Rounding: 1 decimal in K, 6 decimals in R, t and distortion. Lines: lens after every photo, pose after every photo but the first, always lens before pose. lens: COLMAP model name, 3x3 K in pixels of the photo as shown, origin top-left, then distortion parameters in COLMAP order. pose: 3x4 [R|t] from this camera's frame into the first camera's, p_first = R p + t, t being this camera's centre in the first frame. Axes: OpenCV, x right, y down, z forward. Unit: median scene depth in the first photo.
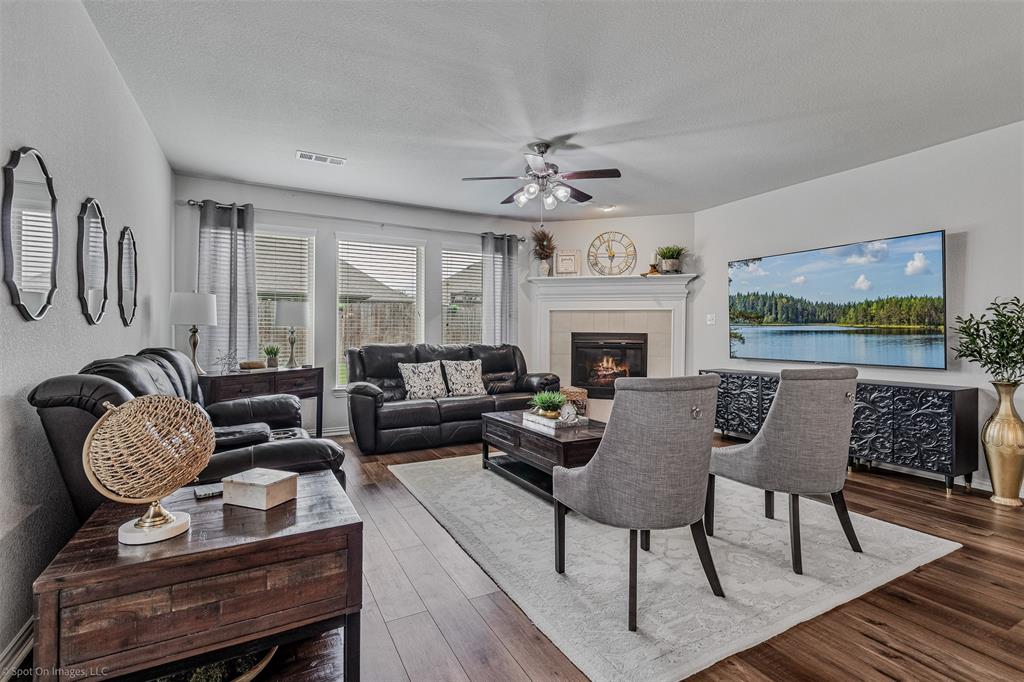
lens RADIAL K [[482.5, 0, 503.8], [0, 482.5, 336.1], [0, 0, 1]] dist [0.001086, 0.000223]
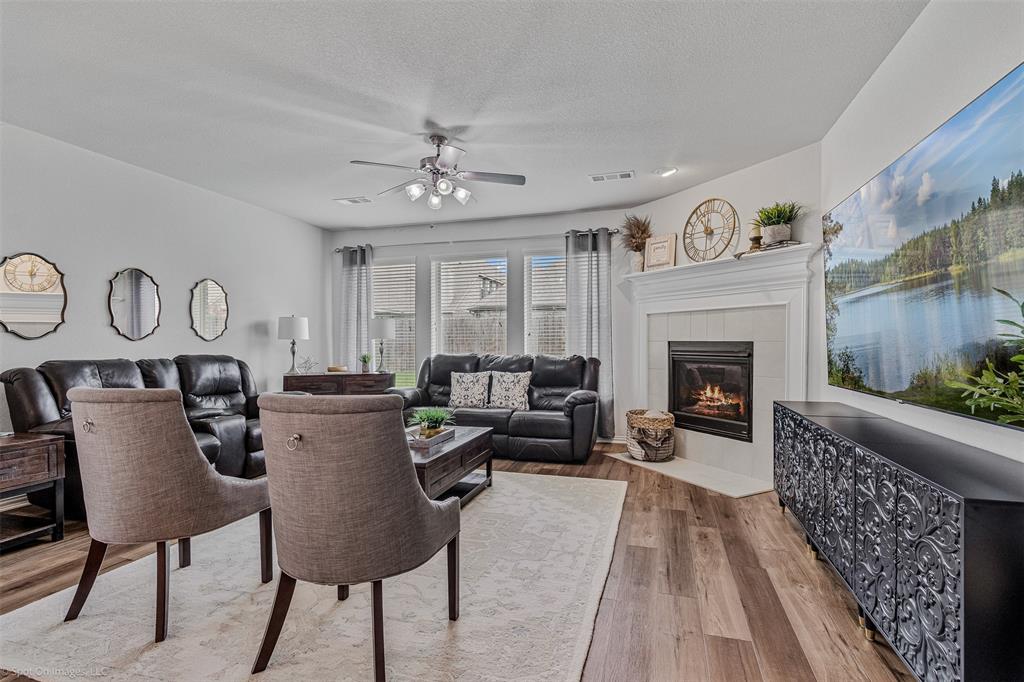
lens RADIAL K [[482.5, 0, 533.1], [0, 482.5, 342.3], [0, 0, 1]] dist [0.001086, 0.000223]
pose [[0.709137, -0.006622, -0.705040, 0.569441], [0.003949, 0.999978, -0.005420, -0.002415], [0.705060, 0.001059, 0.709147, 0.323017]]
